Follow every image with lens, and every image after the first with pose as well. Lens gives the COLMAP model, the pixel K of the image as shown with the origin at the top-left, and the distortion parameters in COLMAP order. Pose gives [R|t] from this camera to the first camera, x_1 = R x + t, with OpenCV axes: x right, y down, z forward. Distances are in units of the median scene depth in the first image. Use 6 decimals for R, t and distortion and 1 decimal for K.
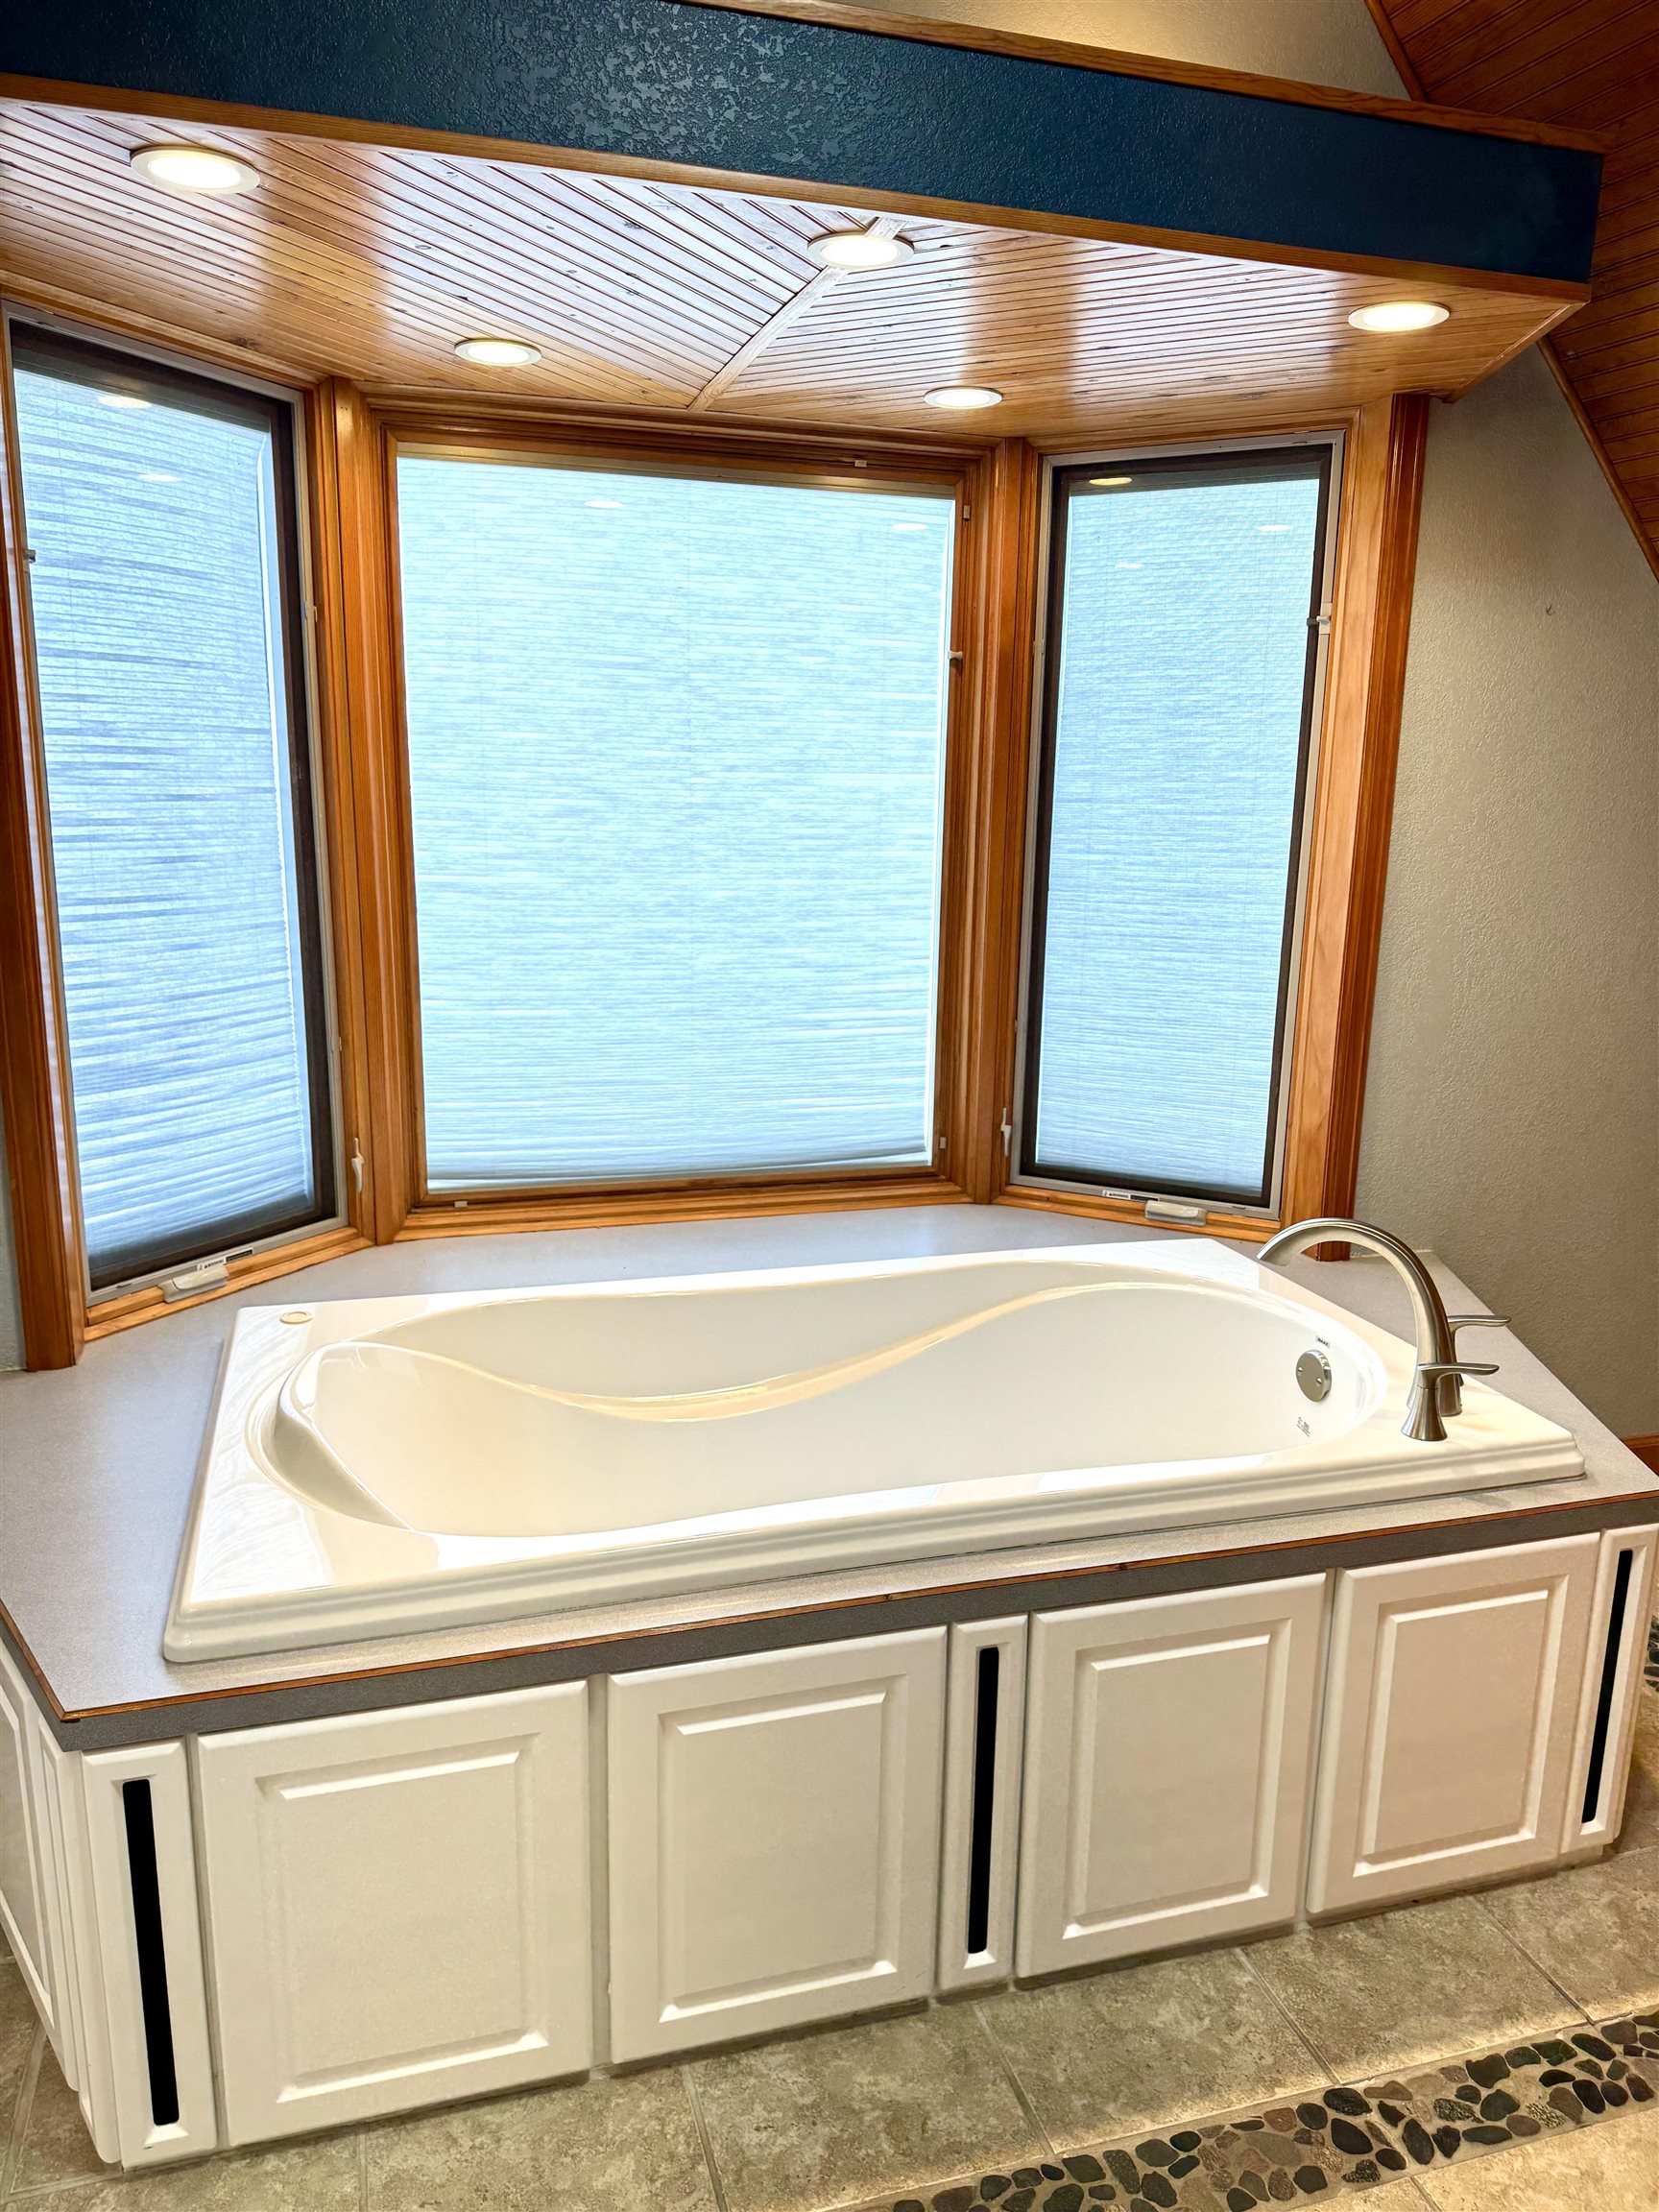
lens RADIAL K [[1548.7, 0, 841.9], [0, 1548.7, 1125.8], [0, 0, 1]] dist [0.028719, -0.042002]
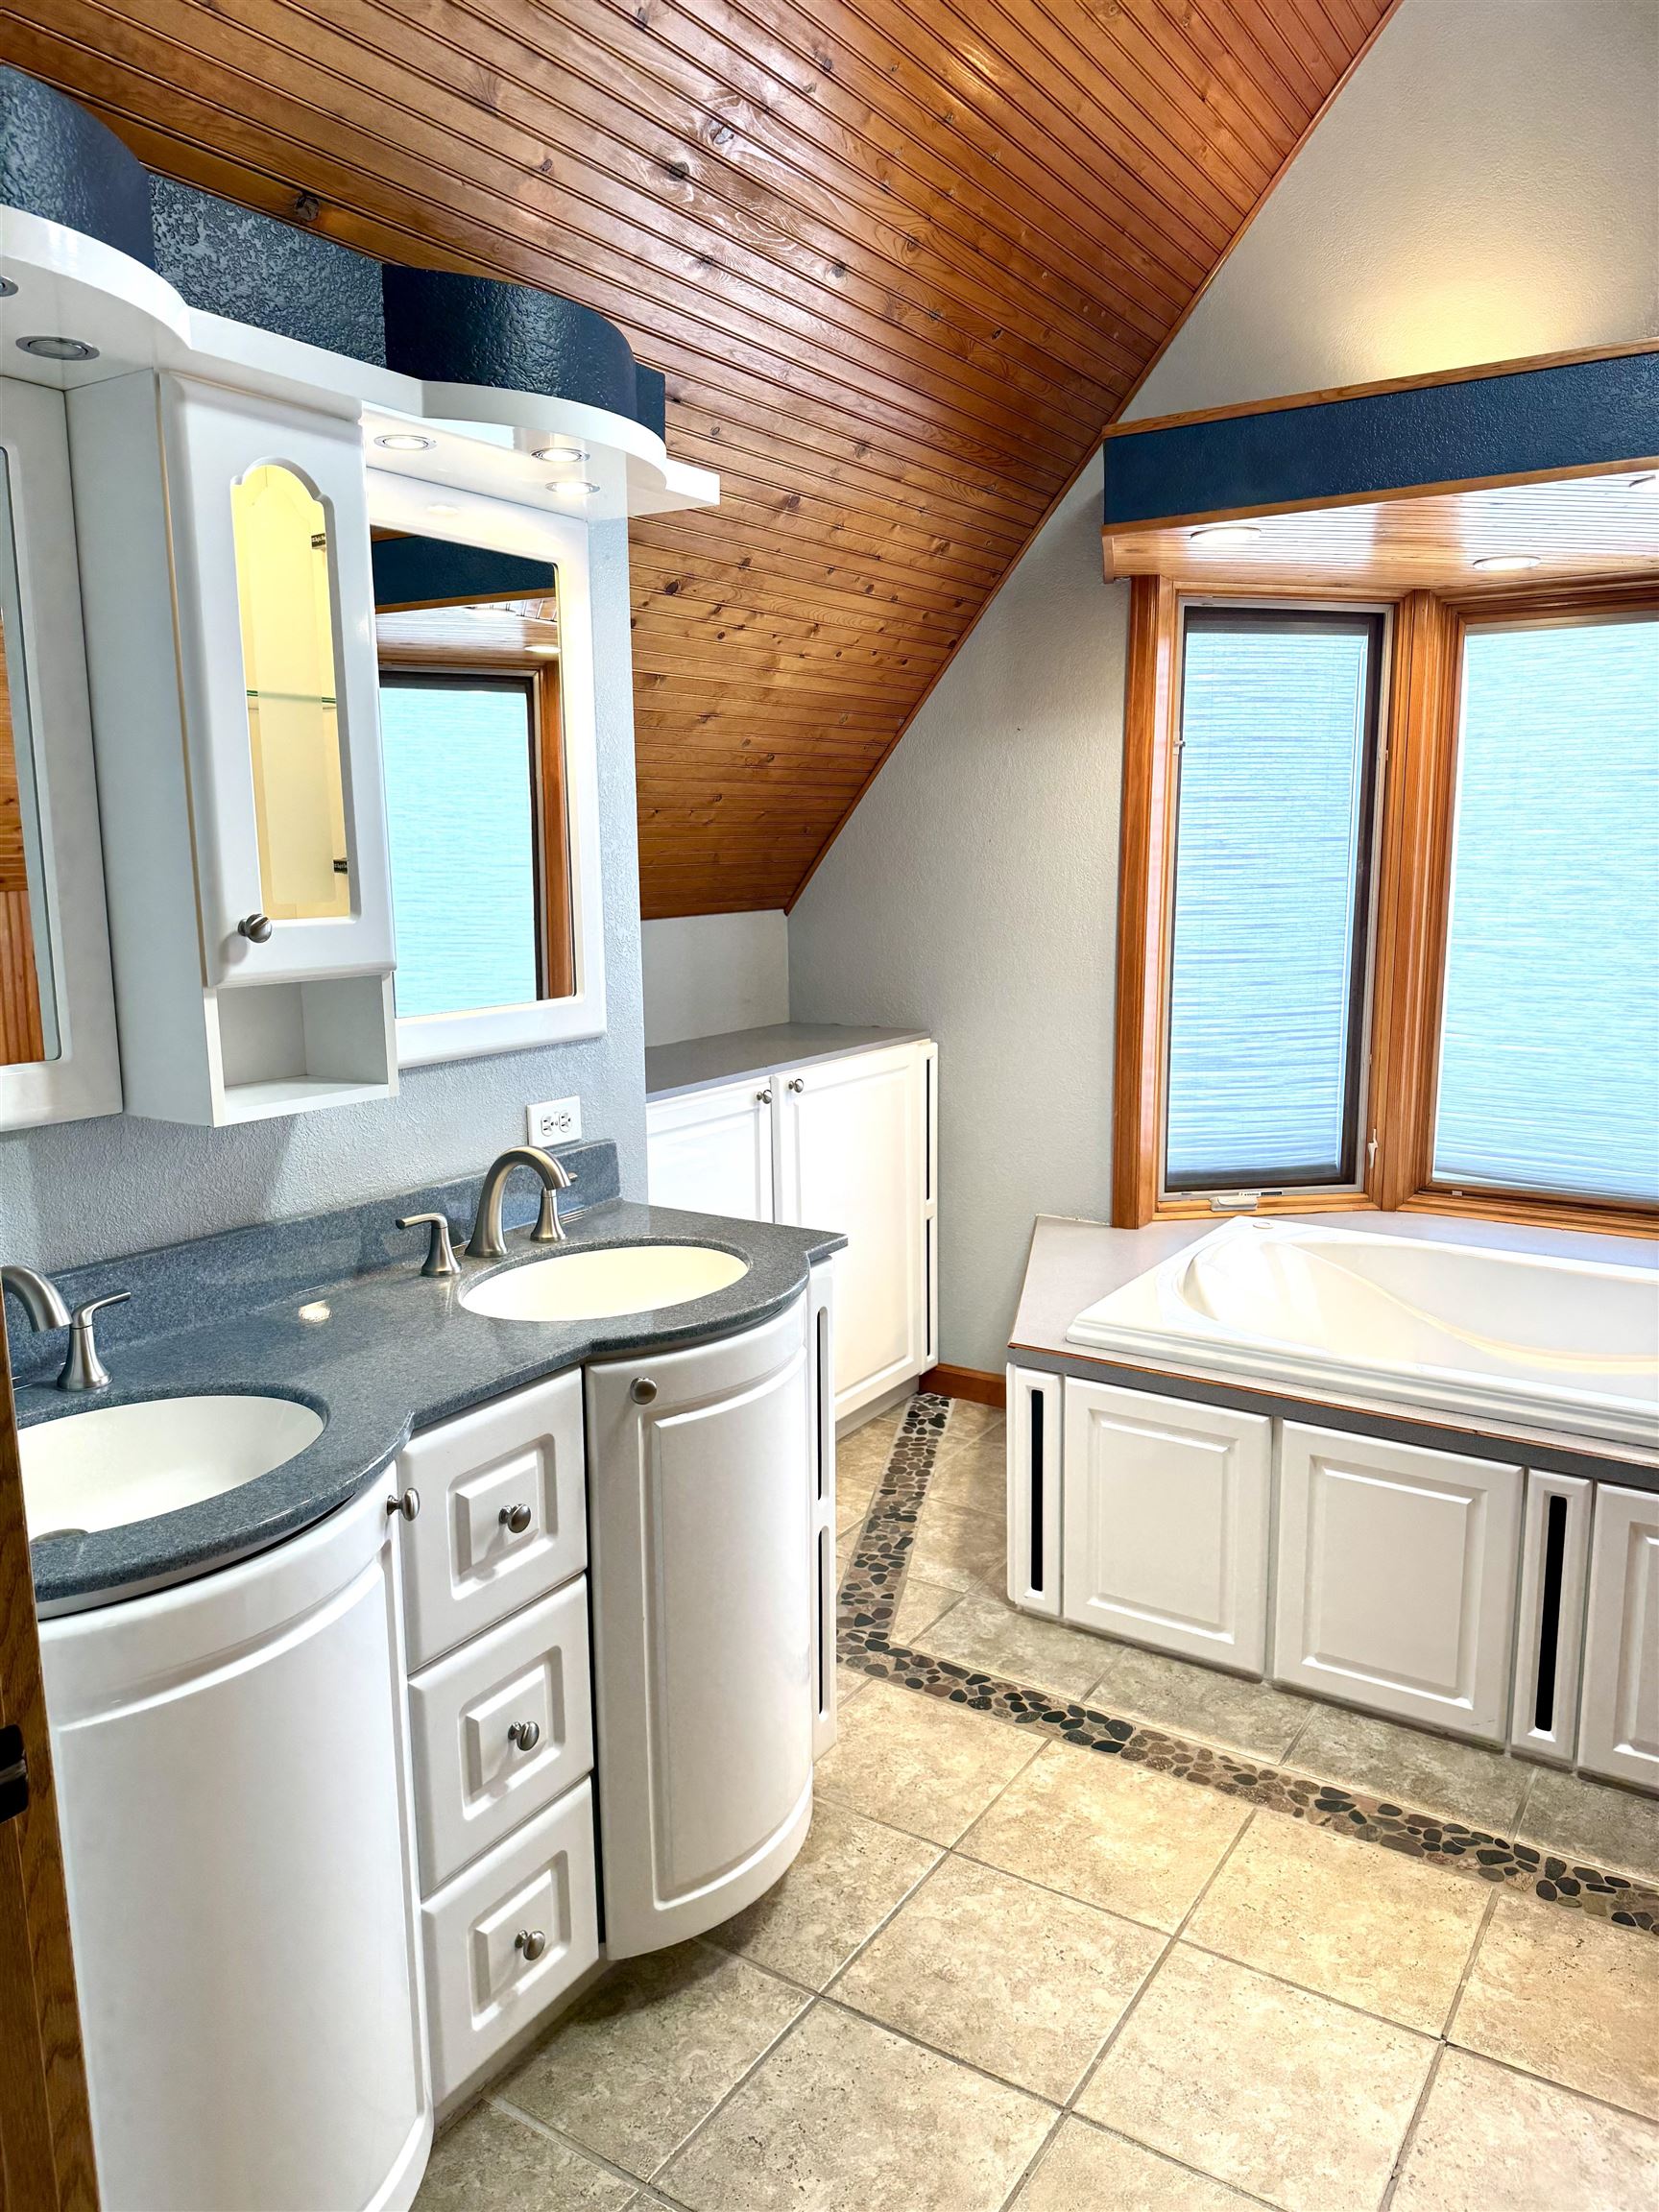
lens RADIAL K [[1548.7, 0, 822.9], [0, 1548.7, 1109.9], [0, 0, 1]] dist [0.028719, -0.042002]
pose [[0.637755, 0.101022, -0.763586, 0.461098], [-0.141243, 0.989890, 0.012995, 0.046363], [0.757178, 0.099564, 0.645576, -0.278872]]
